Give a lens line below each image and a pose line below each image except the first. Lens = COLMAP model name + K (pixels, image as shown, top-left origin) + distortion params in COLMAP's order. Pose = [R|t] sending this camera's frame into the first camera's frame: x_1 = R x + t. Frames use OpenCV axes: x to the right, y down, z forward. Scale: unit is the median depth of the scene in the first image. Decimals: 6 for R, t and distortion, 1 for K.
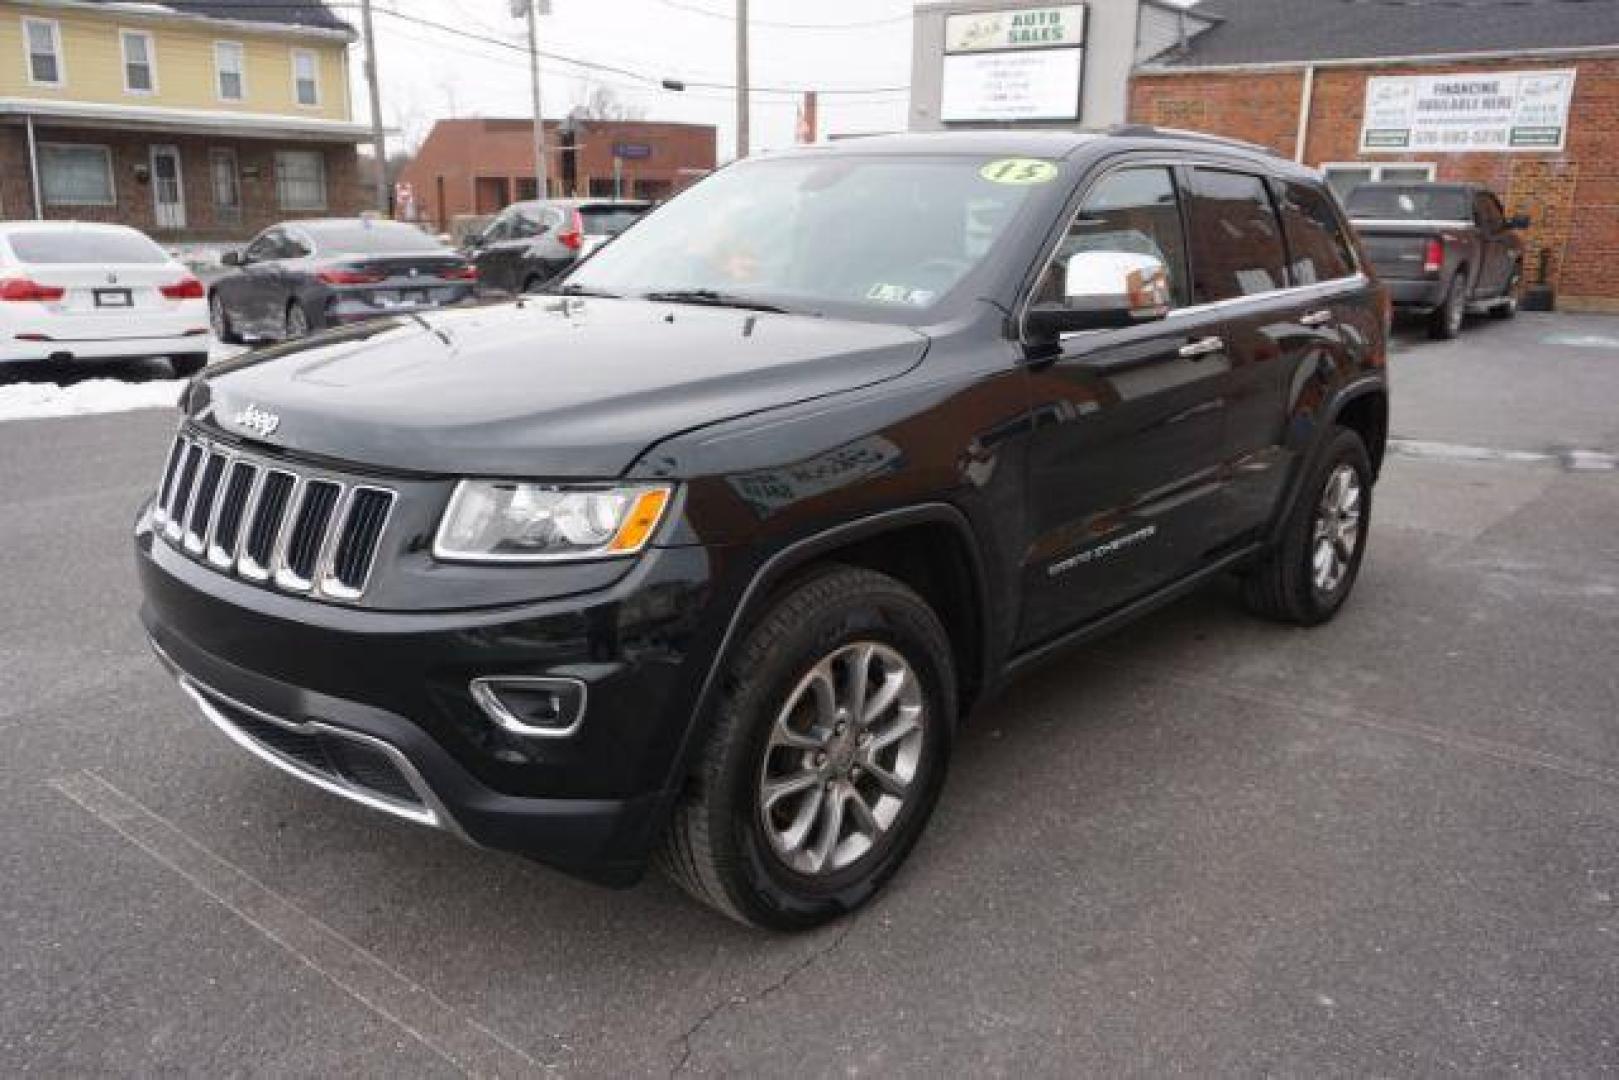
lens RADIAL K [[1296.8, 0, 805.0], [0, 1296.8, 545.4], [0, 0, 1]] dist [-0.014083, 0.027289]
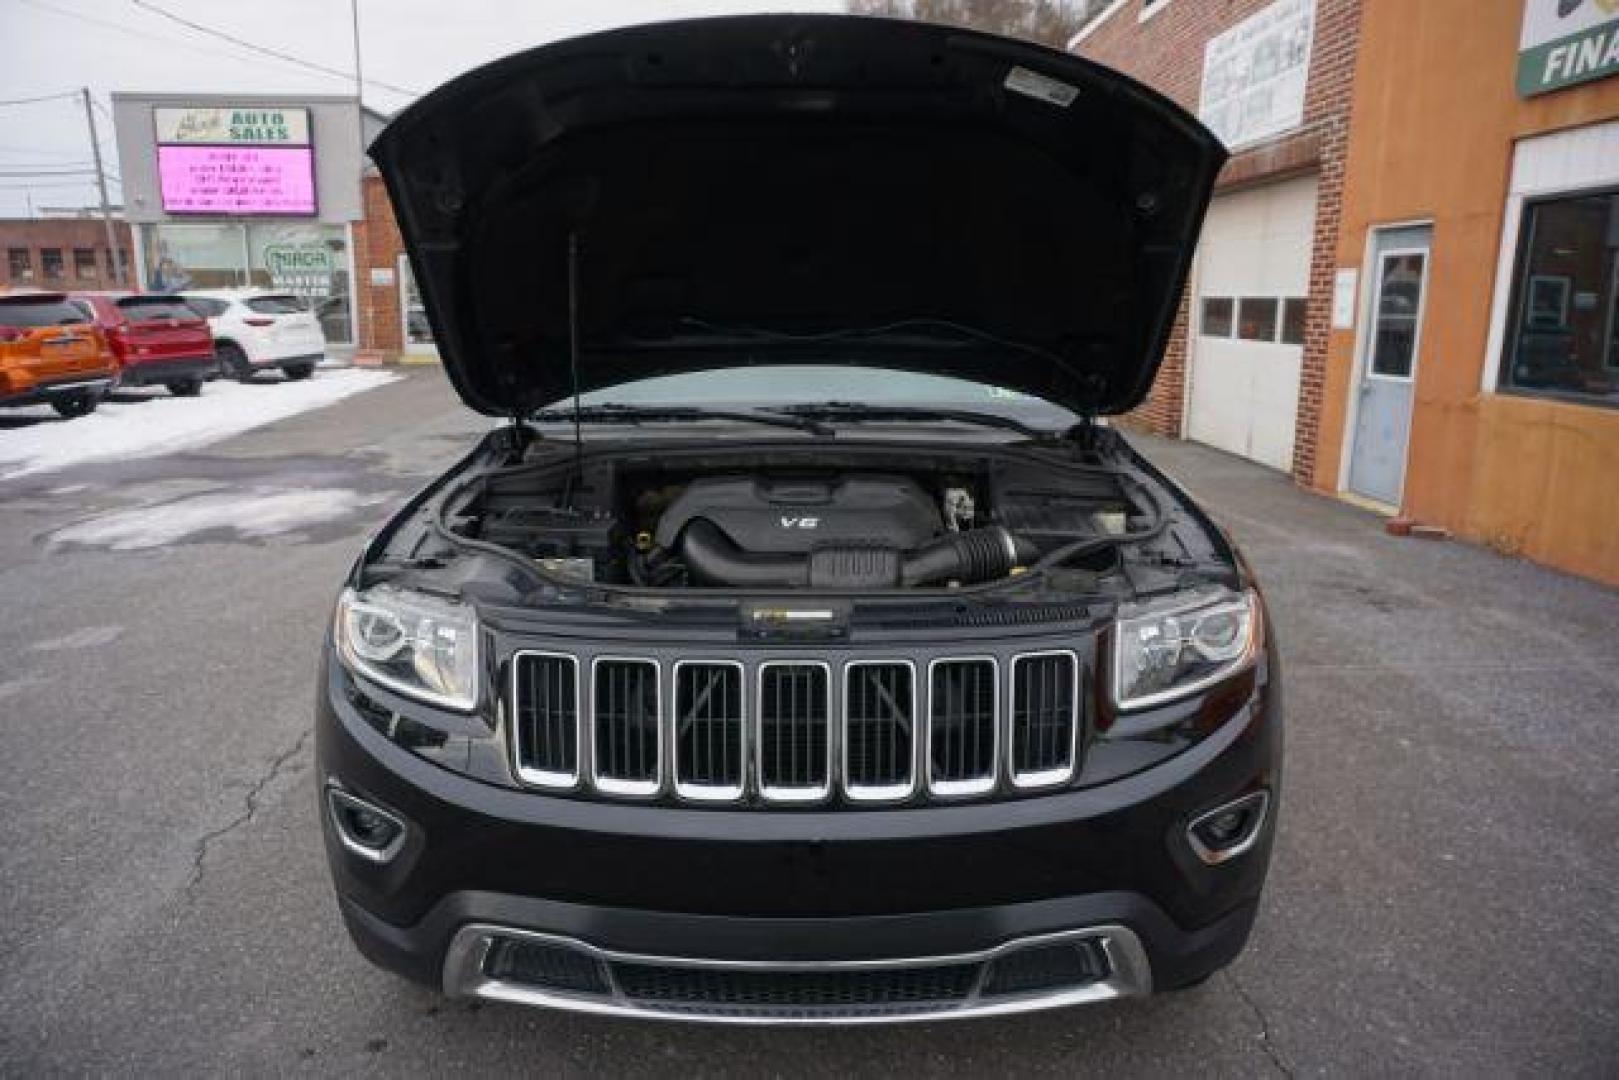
lens RADIAL K [[1109.6, 0, 813.8], [0, 1109.6, 539.6], [0, 0, 1]] dist [-0.023559, 0.009177]
pose [[0.766806, -0.147581, 0.624683, -0.089732], [0.167849, 0.985449, 0.026774, -0.016505], [-0.619544, 0.084322, 0.780420, 0.048938]]
